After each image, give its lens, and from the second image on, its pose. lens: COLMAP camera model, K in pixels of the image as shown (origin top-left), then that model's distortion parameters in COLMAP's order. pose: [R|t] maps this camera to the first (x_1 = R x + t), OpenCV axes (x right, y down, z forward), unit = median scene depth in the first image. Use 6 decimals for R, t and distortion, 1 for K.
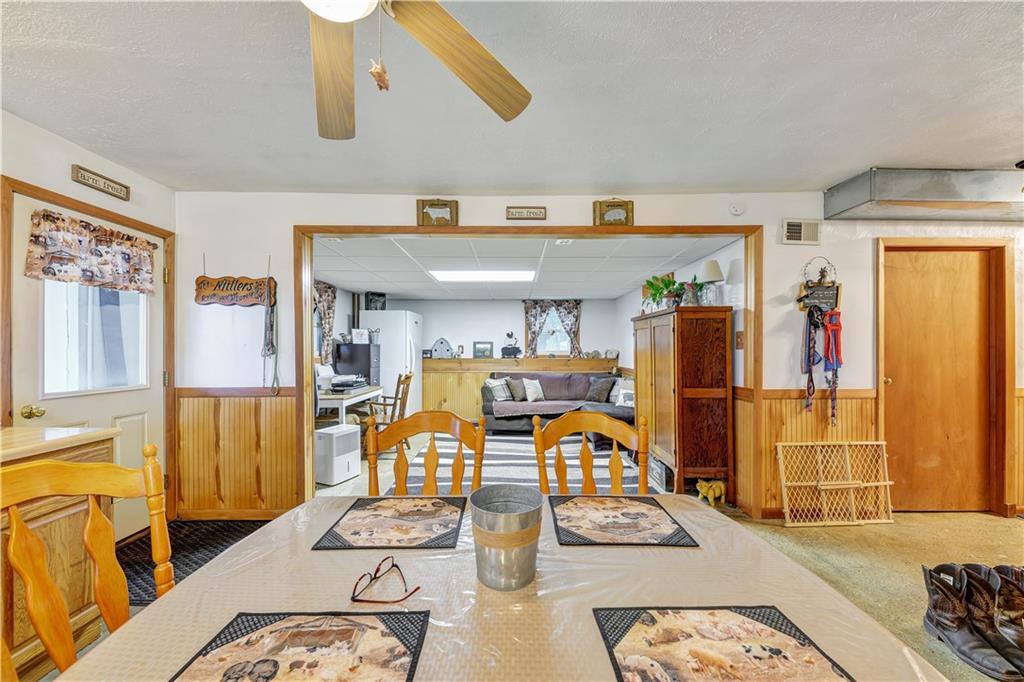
lens RADIAL K [[360.7, 0, 513.3], [0, 360.7, 346.1], [0, 0, 1]] dist [0.004687, -0.002103]
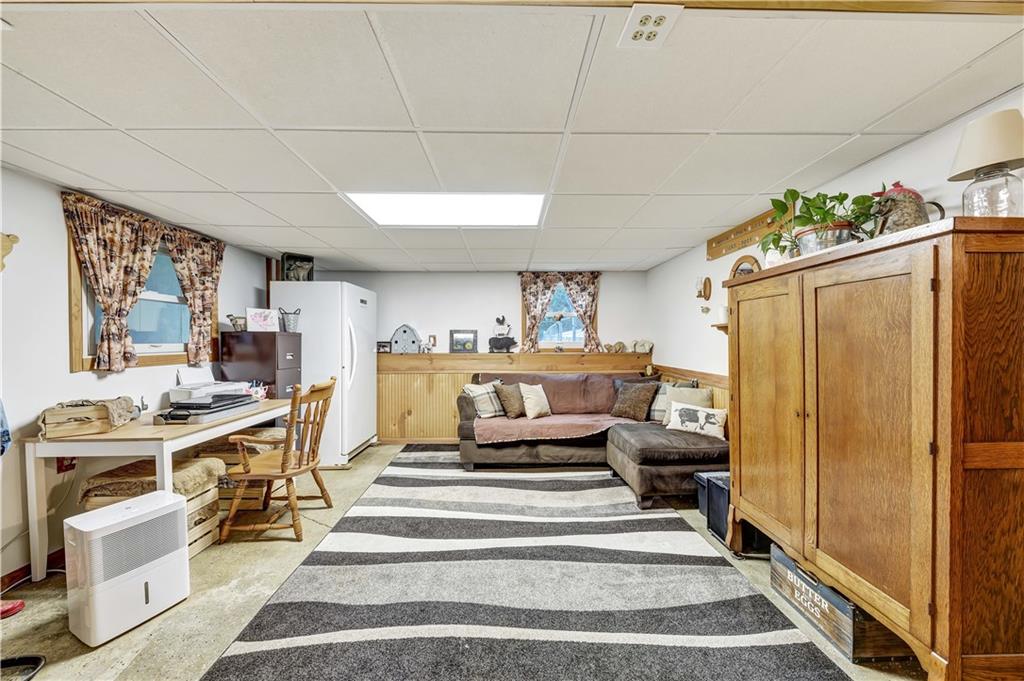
lens RADIAL K [[360.7, 0, 513.2], [0, 360.7, 342.1], [0, 0, 1]] dist [0.004687, -0.002103]
pose [[0.999822, -0.001660, 0.018787, 0.002160], [0.001464, 0.999944, 0.010478, 0.004803], [-0.018803, -0.010449, 0.999769, 0.307836]]
